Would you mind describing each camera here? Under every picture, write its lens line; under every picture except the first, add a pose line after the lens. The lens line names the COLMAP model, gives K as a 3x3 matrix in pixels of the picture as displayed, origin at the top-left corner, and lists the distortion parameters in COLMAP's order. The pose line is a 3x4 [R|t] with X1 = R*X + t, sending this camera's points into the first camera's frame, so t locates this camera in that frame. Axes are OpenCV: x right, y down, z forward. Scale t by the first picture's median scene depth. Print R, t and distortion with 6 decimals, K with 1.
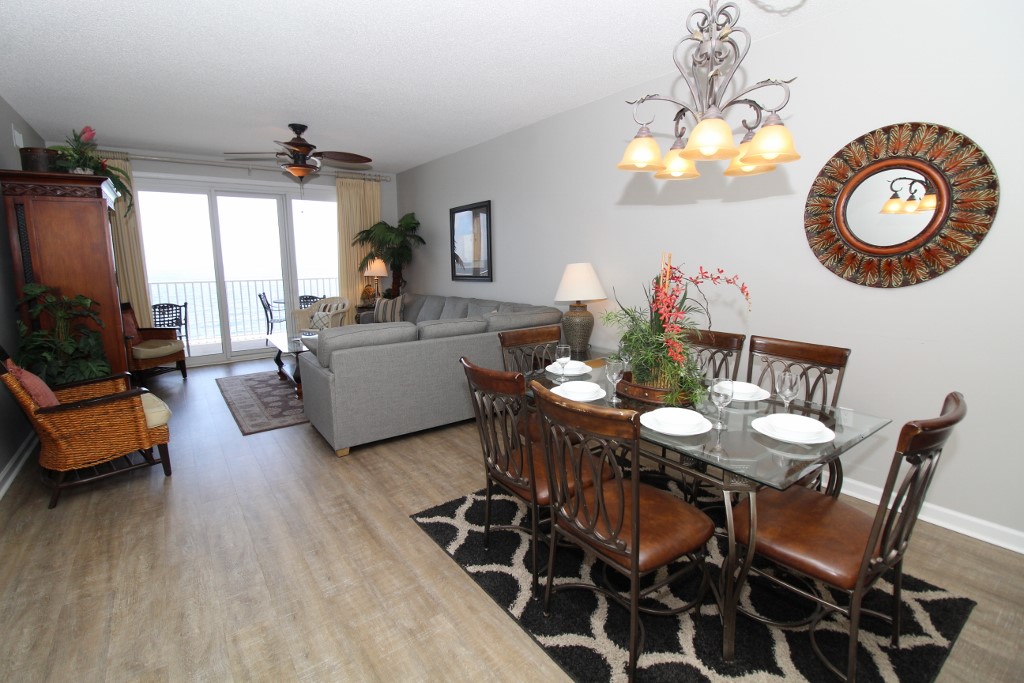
lens RADIAL K [[470.0, 0, 511.8], [0, 470.0, 330.6], [0, 0, 1]] dist [-0.004683, -0.009949]
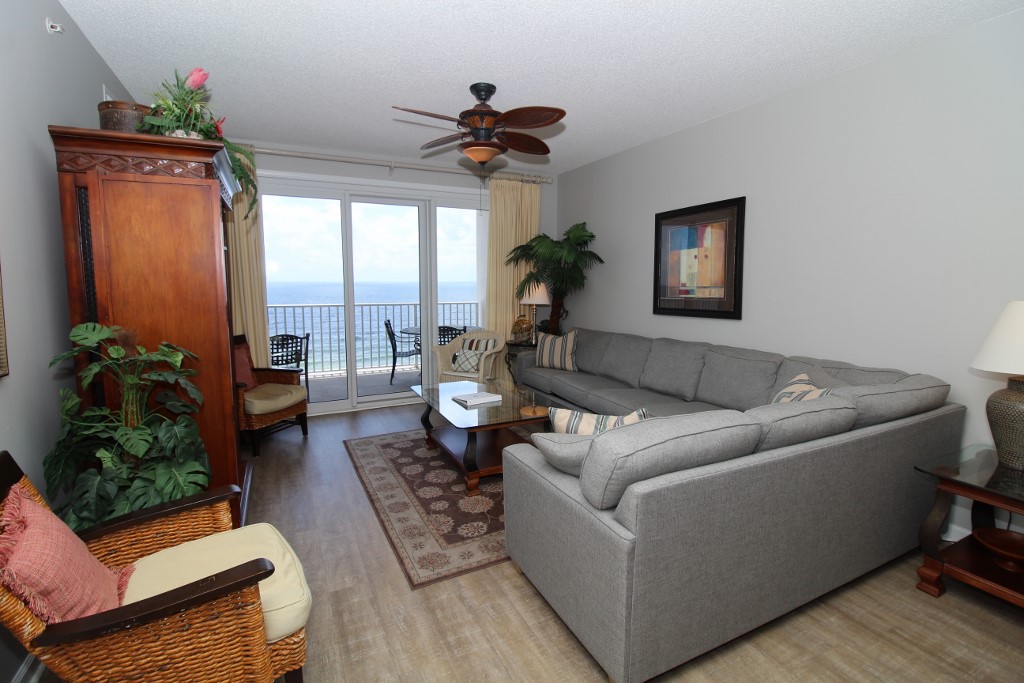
lens RADIAL K [[470.0, 0, 511.8], [0, 470.0, 330.6], [0, 0, 1]] dist [-0.004683, -0.009949]
pose [[0.985725, 0.026157, -0.166316, -0.269173], [-0.033584, 0.998553, -0.042006, -0.053674], [0.164977, 0.046992, 0.985177, 0.324698]]
